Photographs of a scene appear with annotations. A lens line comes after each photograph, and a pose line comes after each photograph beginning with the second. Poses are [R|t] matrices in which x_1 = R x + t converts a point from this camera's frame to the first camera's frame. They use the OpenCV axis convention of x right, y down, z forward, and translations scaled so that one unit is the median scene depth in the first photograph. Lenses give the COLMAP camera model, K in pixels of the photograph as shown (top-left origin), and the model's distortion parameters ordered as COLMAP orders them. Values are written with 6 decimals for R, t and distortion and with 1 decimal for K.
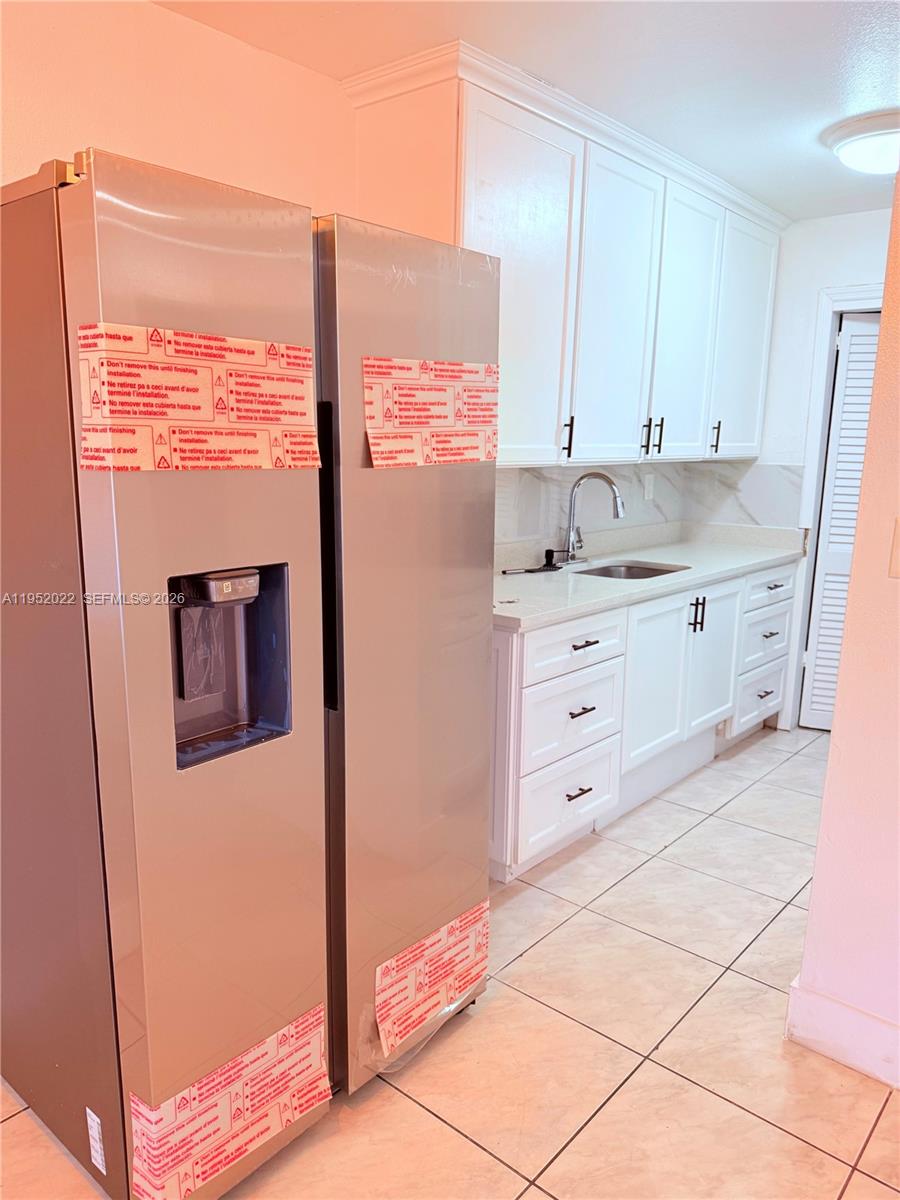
lens RADIAL K [[852.1, 0, 450.0], [0, 852.1, 600.0], [0, 0, 1]] dist [0.066335, -0.124640]
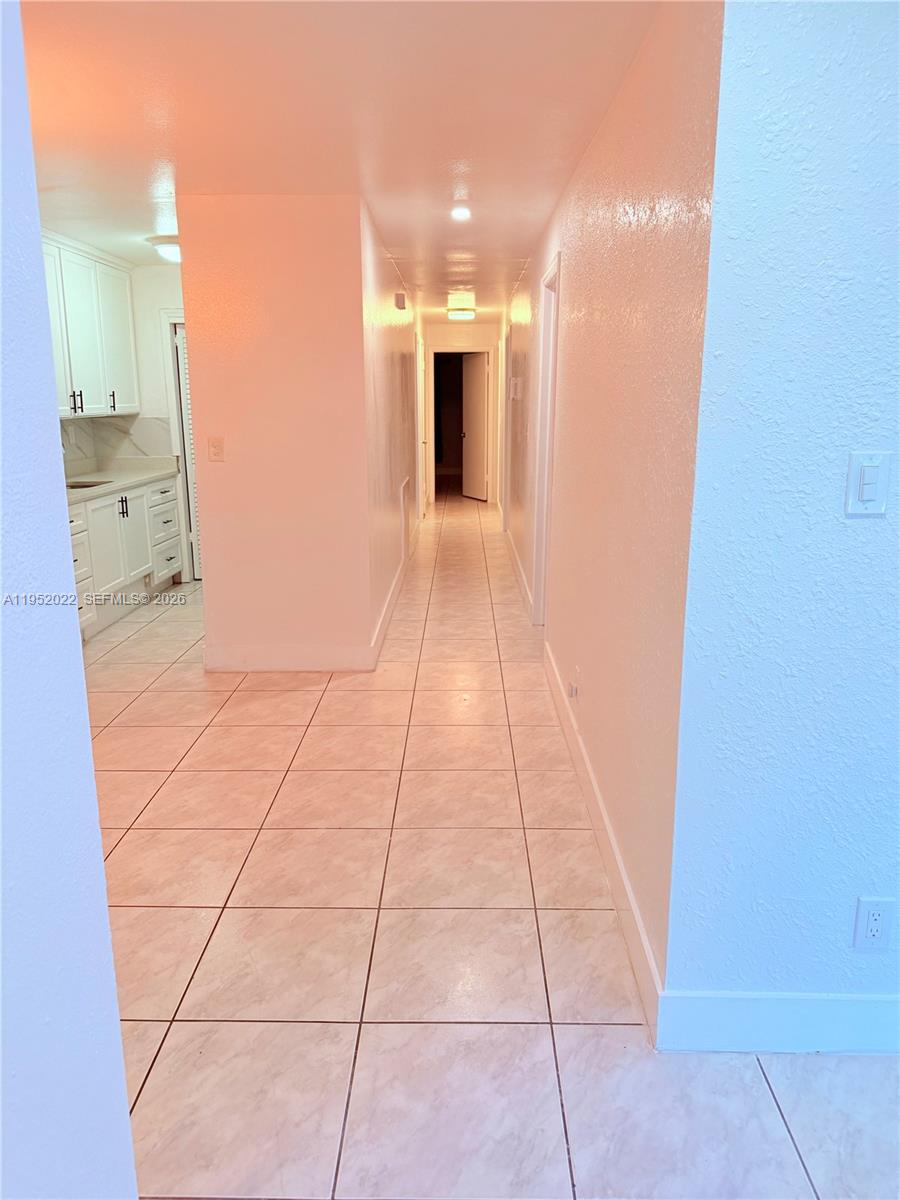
lens RADIAL K [[852.1, 0, 450.0], [0, 852.1, 600.0], [0, 0, 1]] dist [0.066335, -0.124640]
pose [[0.768447, -0.170446, 0.616796, -0.277736], [0.138611, 0.985326, 0.099595, 0.111544], [-0.624721, 0.008961, 0.780797, -0.690393]]
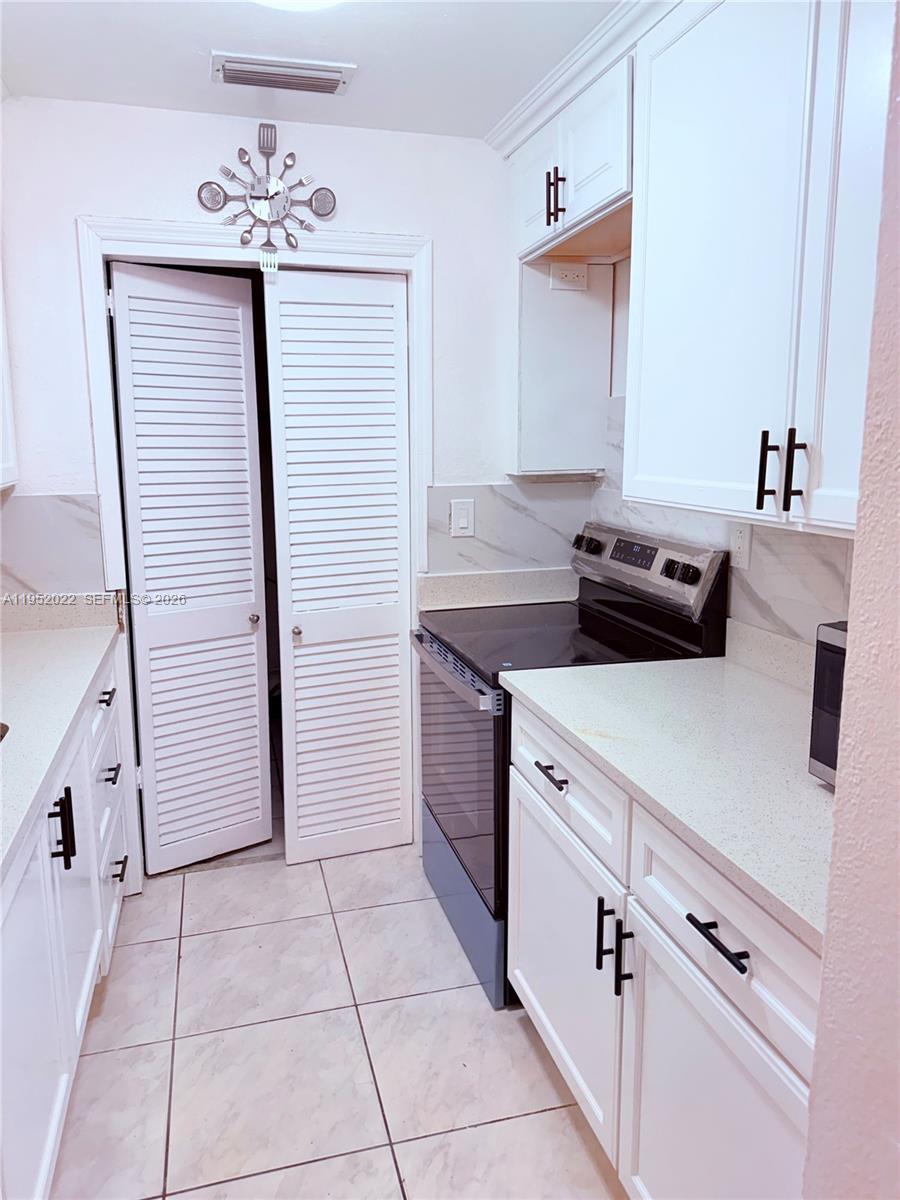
lens RADIAL K [[852.3, 0, 447.1], [0, 852.3, 567.1], [0, 0, 1]] dist [0.005229, 0.001027]
pose [[0.552292, -0.152161, 0.819646, 0.032933], [0.176174, 0.982299, 0.063648, -0.112264], [-0.814823, 0.109248, 0.569323, 0.497828]]
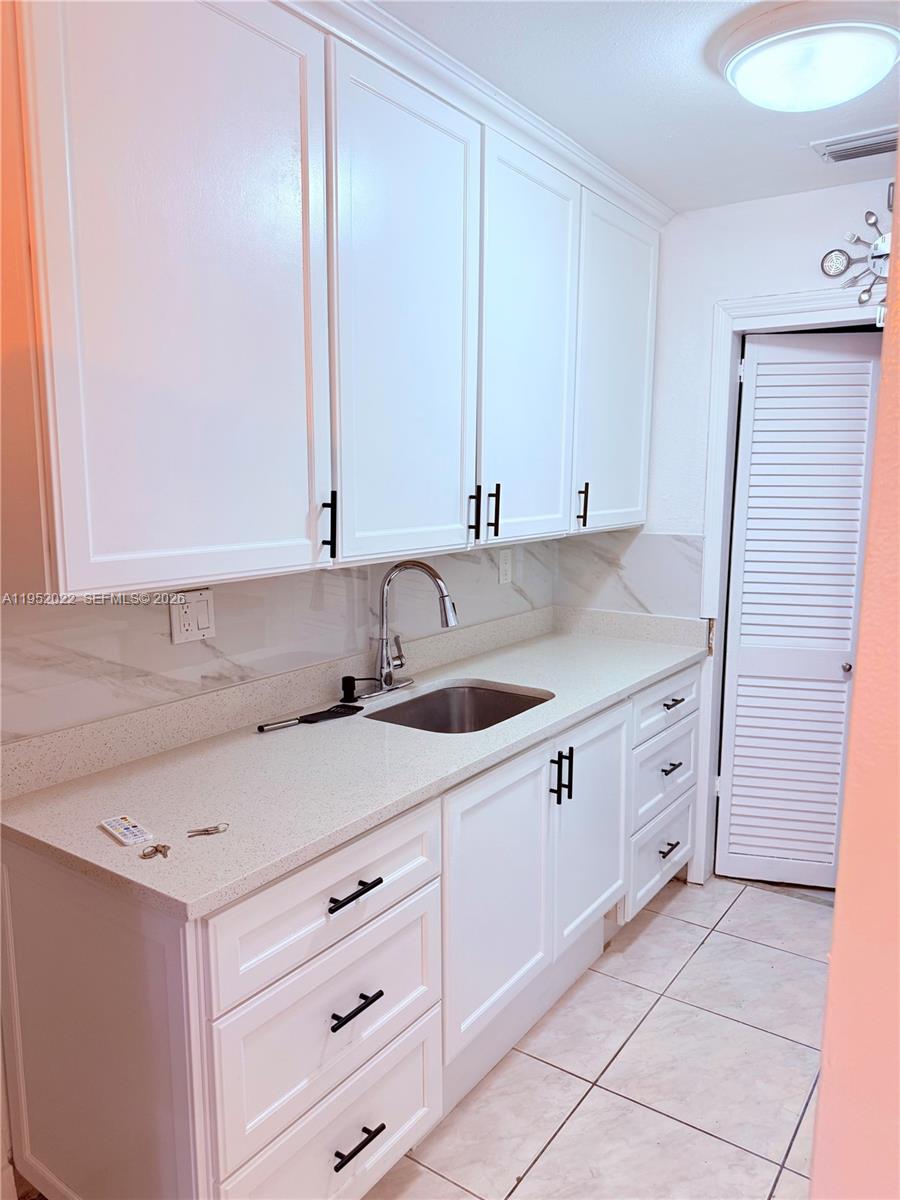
lens RADIAL K [[848.0, 0, 450.0], [0, 848.0, 600.0], [0, 0, 1]] dist [0.082719, -0.124296]
pose [[0.994606, -0.032327, 0.098558, 0.132100], [0.036540, 0.998481, -0.041245, -0.088900], [-0.097075, 0.044624, 0.994276, 0.320187]]
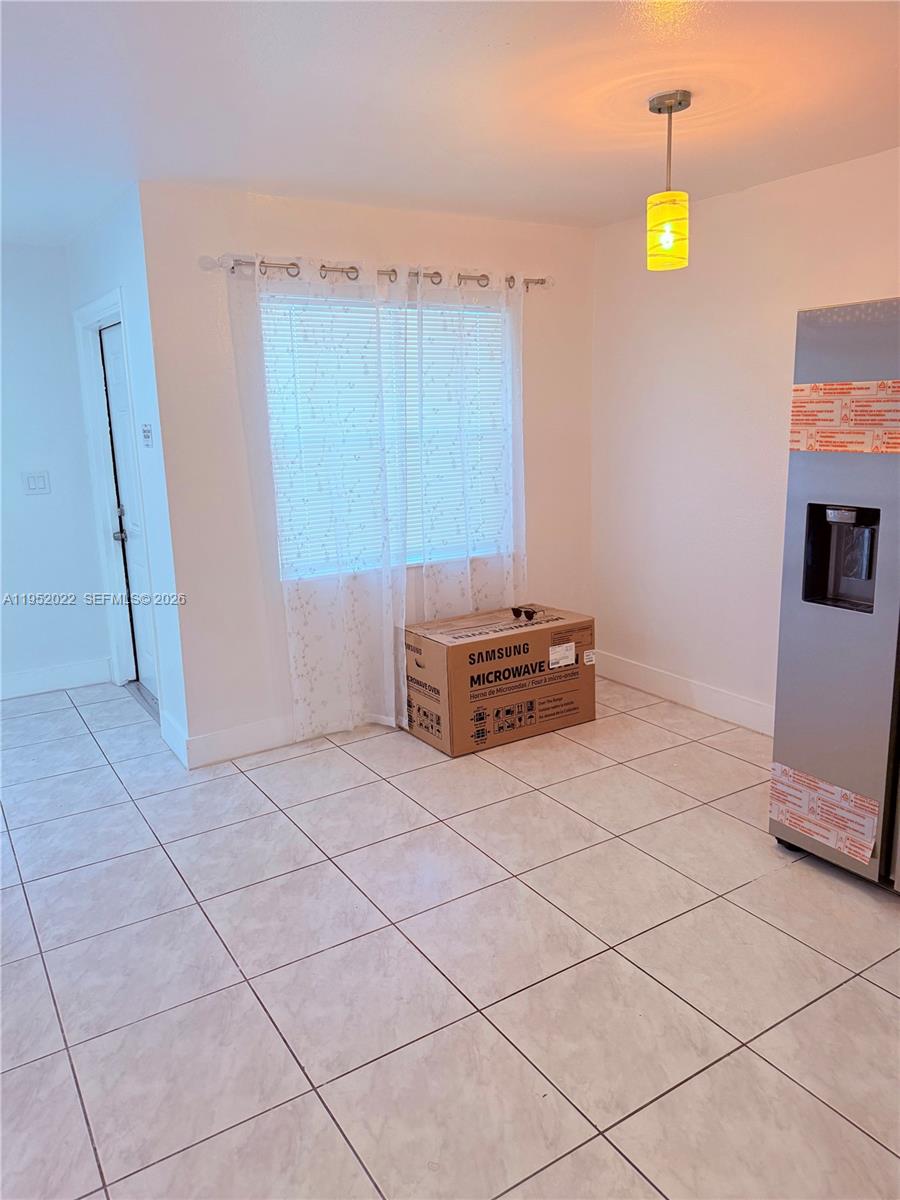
lens RADIAL K [[852.1, 0, 450.0], [0, 852.1, 600.0], [0, 0, 1]] dist [0.066335, -0.124640]
pose [[-0.298403, 0.192064, -0.934915, 0.706987], [-0.162828, 0.954939, 0.248149, -0.065556], [0.940448, 0.226279, -0.253684, 0.285514]]
